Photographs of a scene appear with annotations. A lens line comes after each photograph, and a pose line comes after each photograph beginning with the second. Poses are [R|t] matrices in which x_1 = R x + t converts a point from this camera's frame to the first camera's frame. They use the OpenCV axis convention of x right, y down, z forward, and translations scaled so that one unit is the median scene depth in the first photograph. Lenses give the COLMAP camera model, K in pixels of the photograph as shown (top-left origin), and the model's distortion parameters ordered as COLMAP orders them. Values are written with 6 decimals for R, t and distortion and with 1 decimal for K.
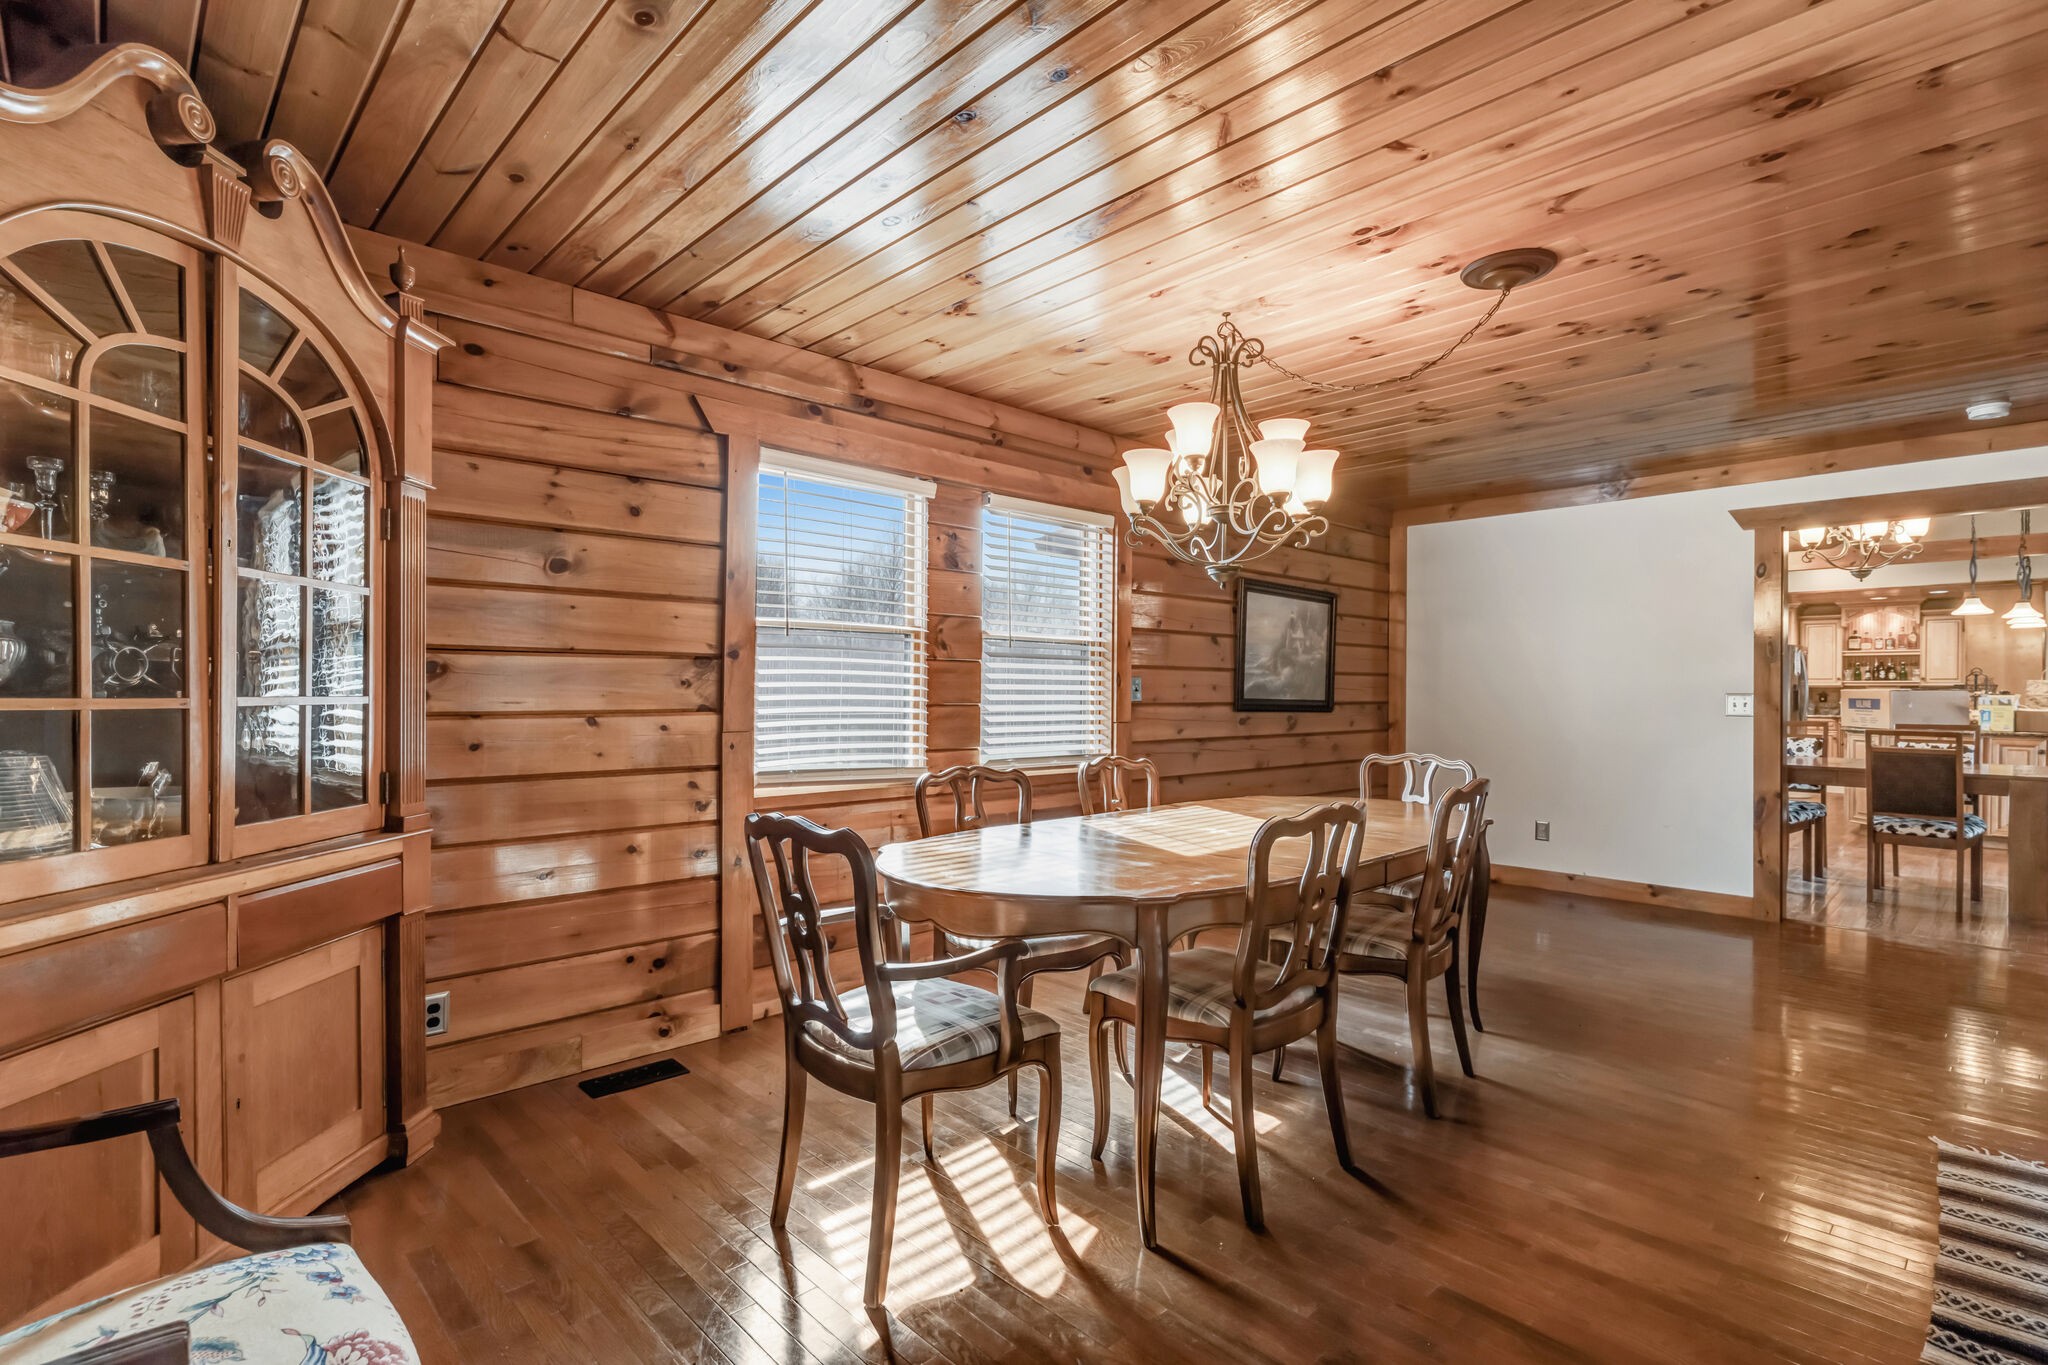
lens RADIAL K [[975.1, 0, 1027.0], [0, 975.1, 692.4], [0, 0, 1]] dist [0.002294, 0.000541]
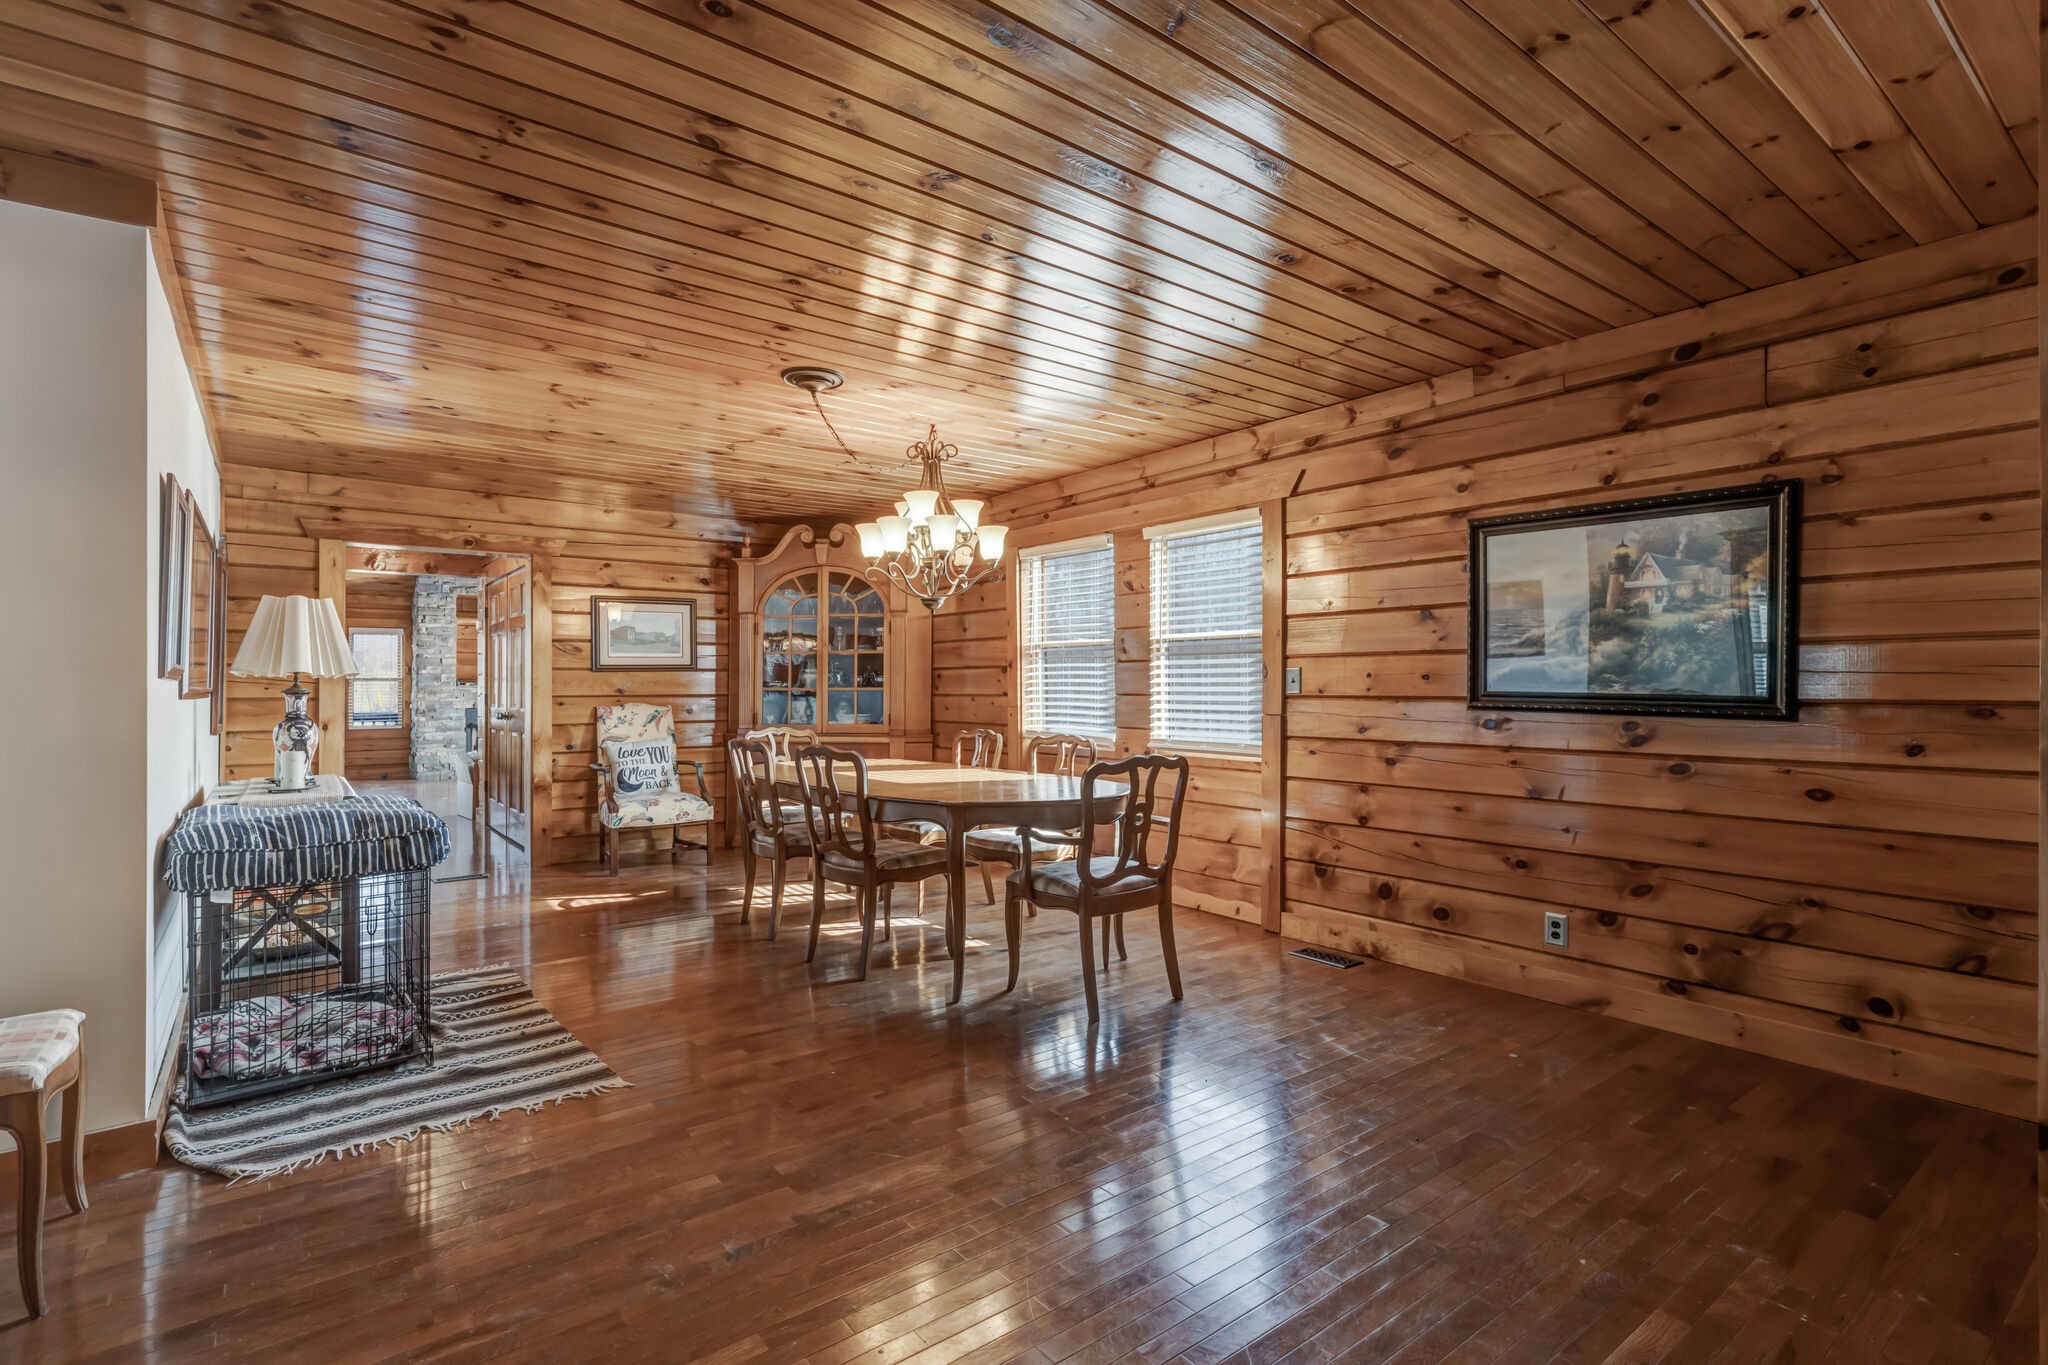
lens RADIAL K [[975.1, 0, 1022.5], [0, 975.1, 678.8], [0, 0, 1]] dist [0.002294, 0.000541]
pose [[-0.109426, -0.015293, -0.993877, 1.145234], [-0.001656, 0.999883, -0.015203, 0.010302], [0.993994, -0.000018, -0.109438, 0.903726]]
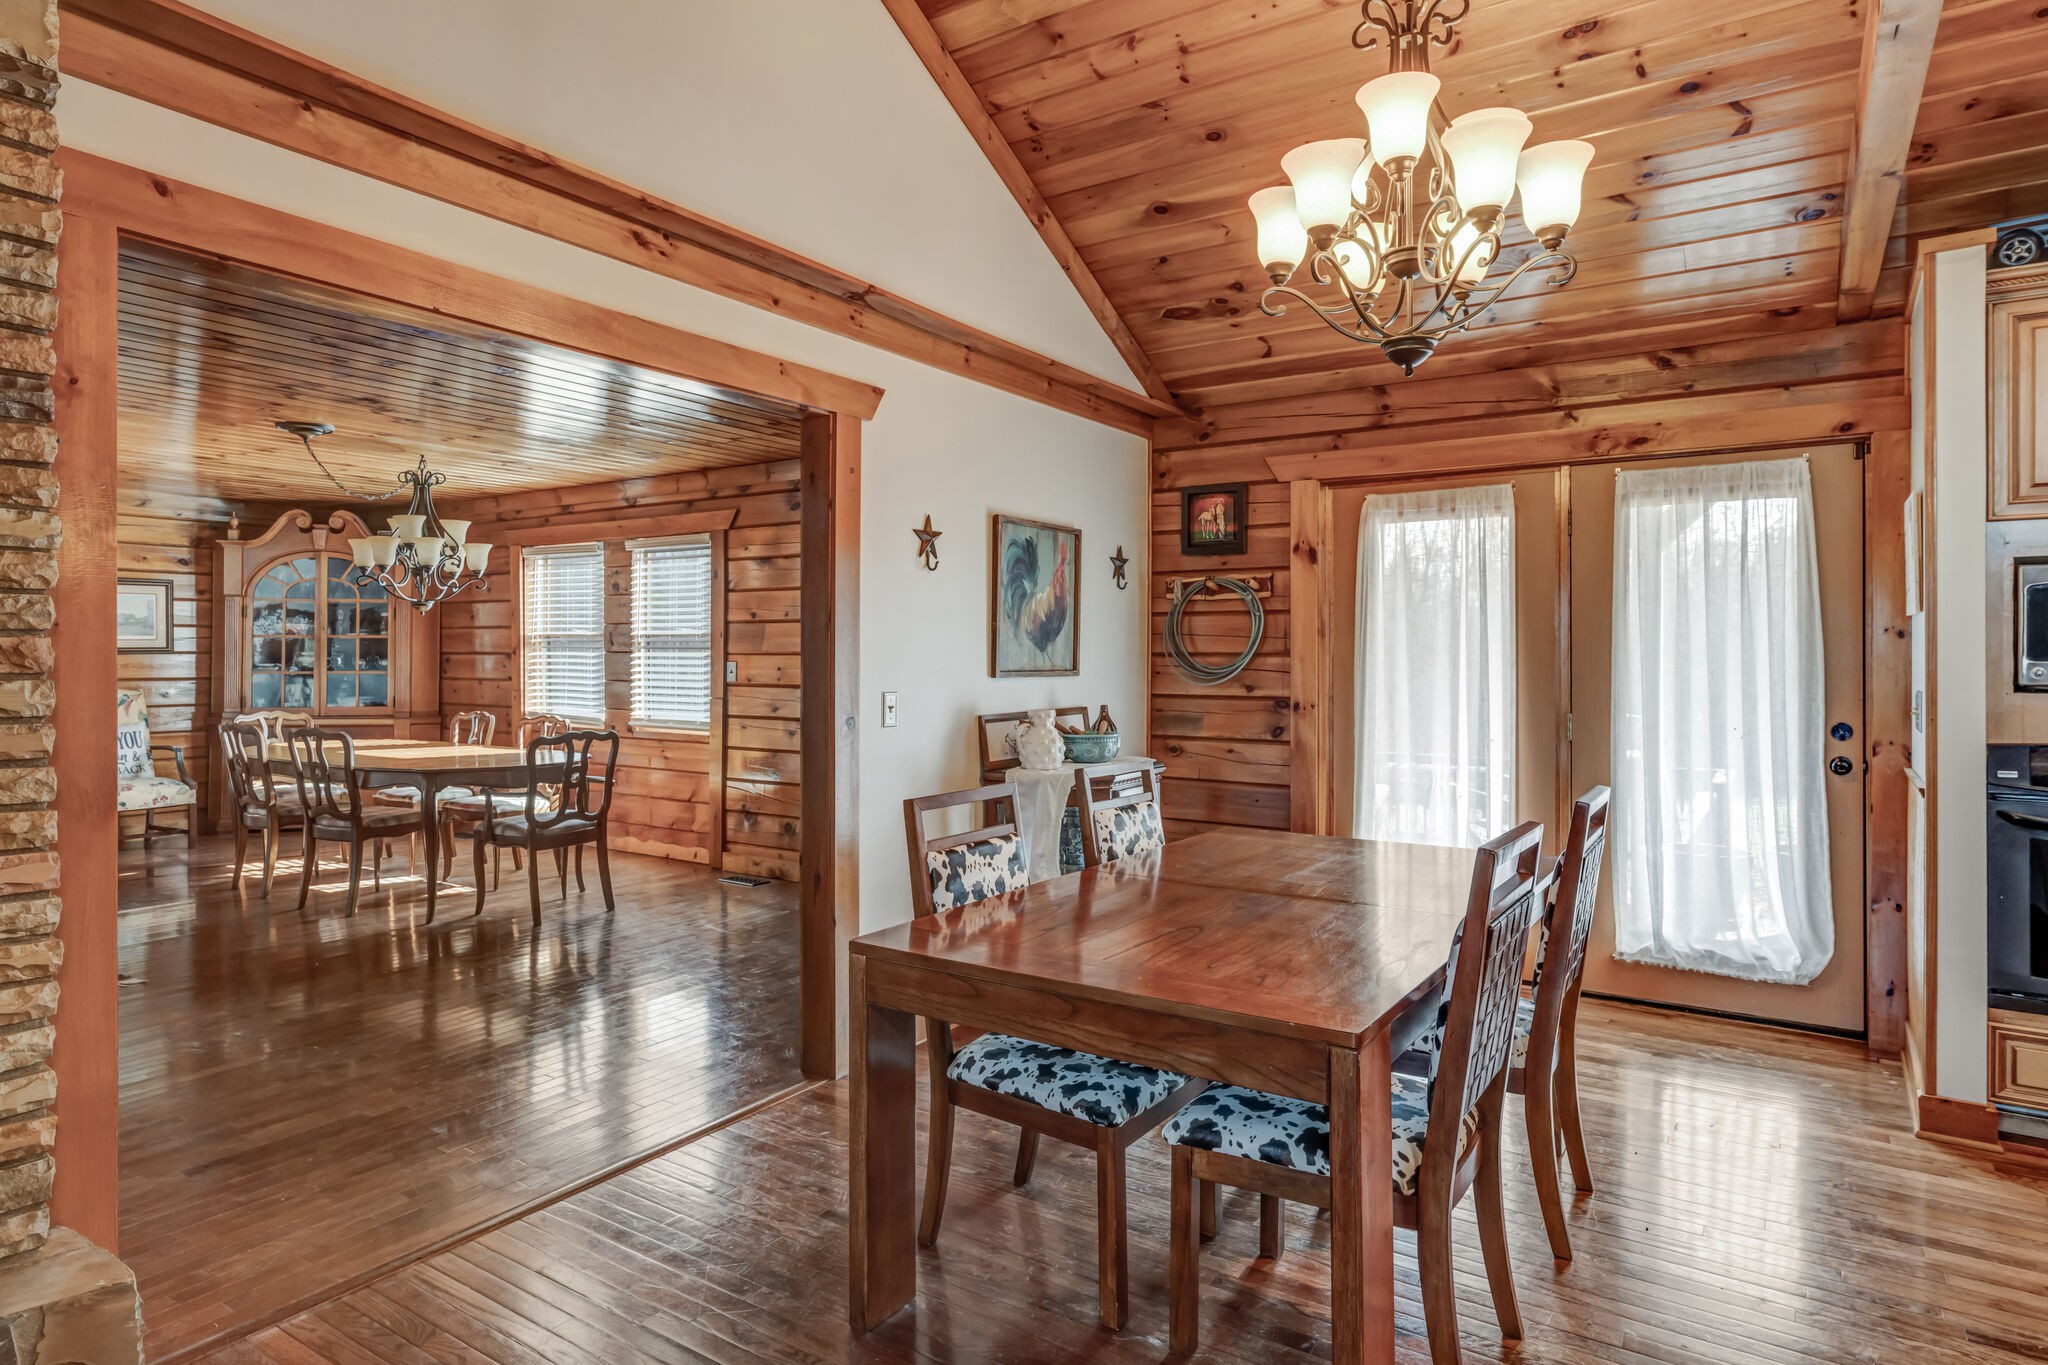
lens RADIAL K [[1148.9, 0, 990.7], [0, 1148.9, 650.4], [0, 0, 1]] dist [0.018516, -0.000287]
pose [[0.202996, -0.008073, -0.979146, 1.679471], [-0.004571, 0.999947, -0.009192, -0.019445], [0.979169, 0.006342, 0.202948, 1.096310]]
